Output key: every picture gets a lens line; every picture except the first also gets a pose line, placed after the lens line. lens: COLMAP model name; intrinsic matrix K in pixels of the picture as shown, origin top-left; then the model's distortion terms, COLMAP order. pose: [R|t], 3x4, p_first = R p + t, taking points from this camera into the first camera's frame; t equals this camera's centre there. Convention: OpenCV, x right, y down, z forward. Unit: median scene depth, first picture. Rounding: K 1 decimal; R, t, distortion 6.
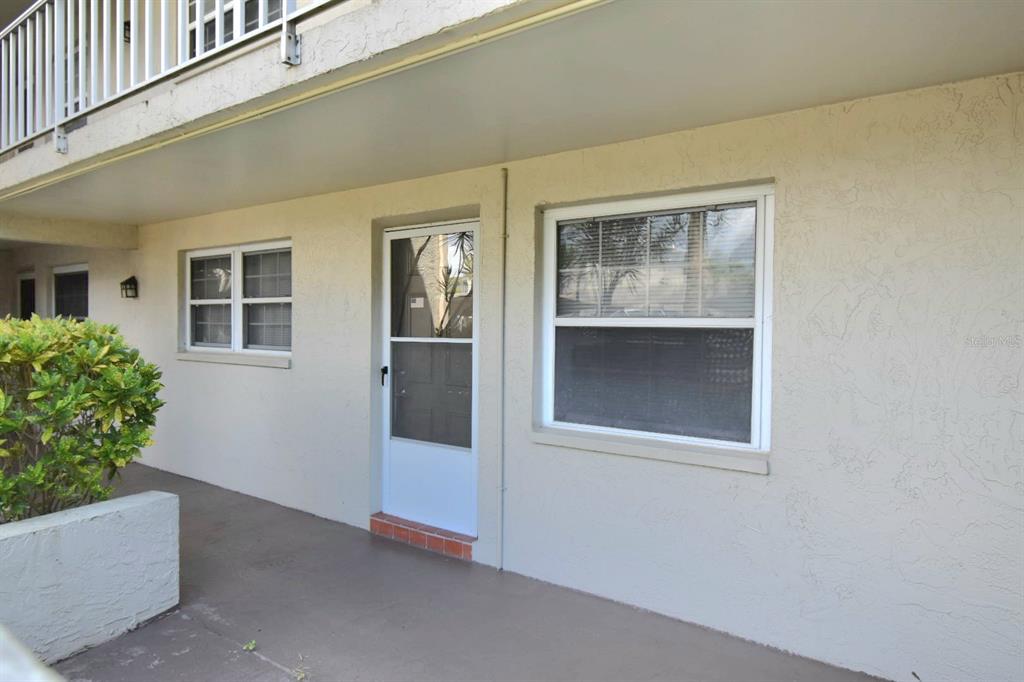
lens RADIAL K [[666.2, 0, 512.0], [0, 666.2, 341.0], [0, 0, 1]] dist [-0.000010, -0.000015]
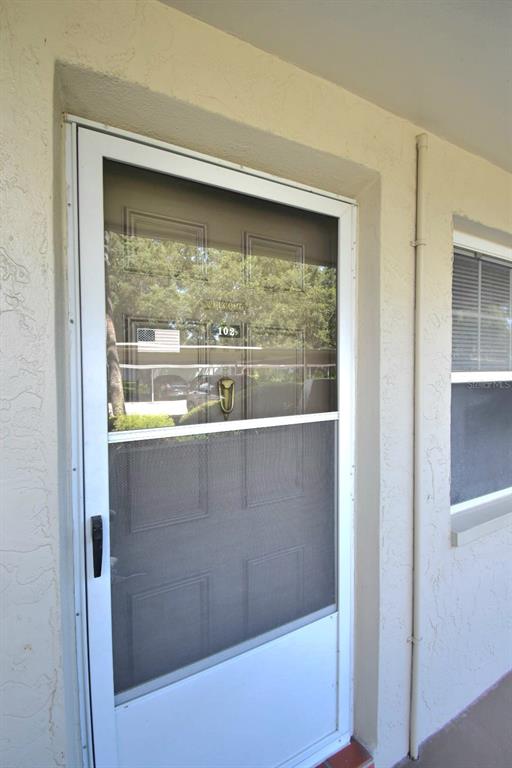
lens RADIAL K [[365.8, 0, 256.0], [0, 365.8, 384.0], [0, 0, 1]] dist [0.020456, -0.028530]
pose [[0.390988, -0.046501, 0.919220, -0.379645], [0.032395, 0.998799, 0.036747, -0.041534], [-0.919825, 0.015411, 0.392025, 0.969565]]
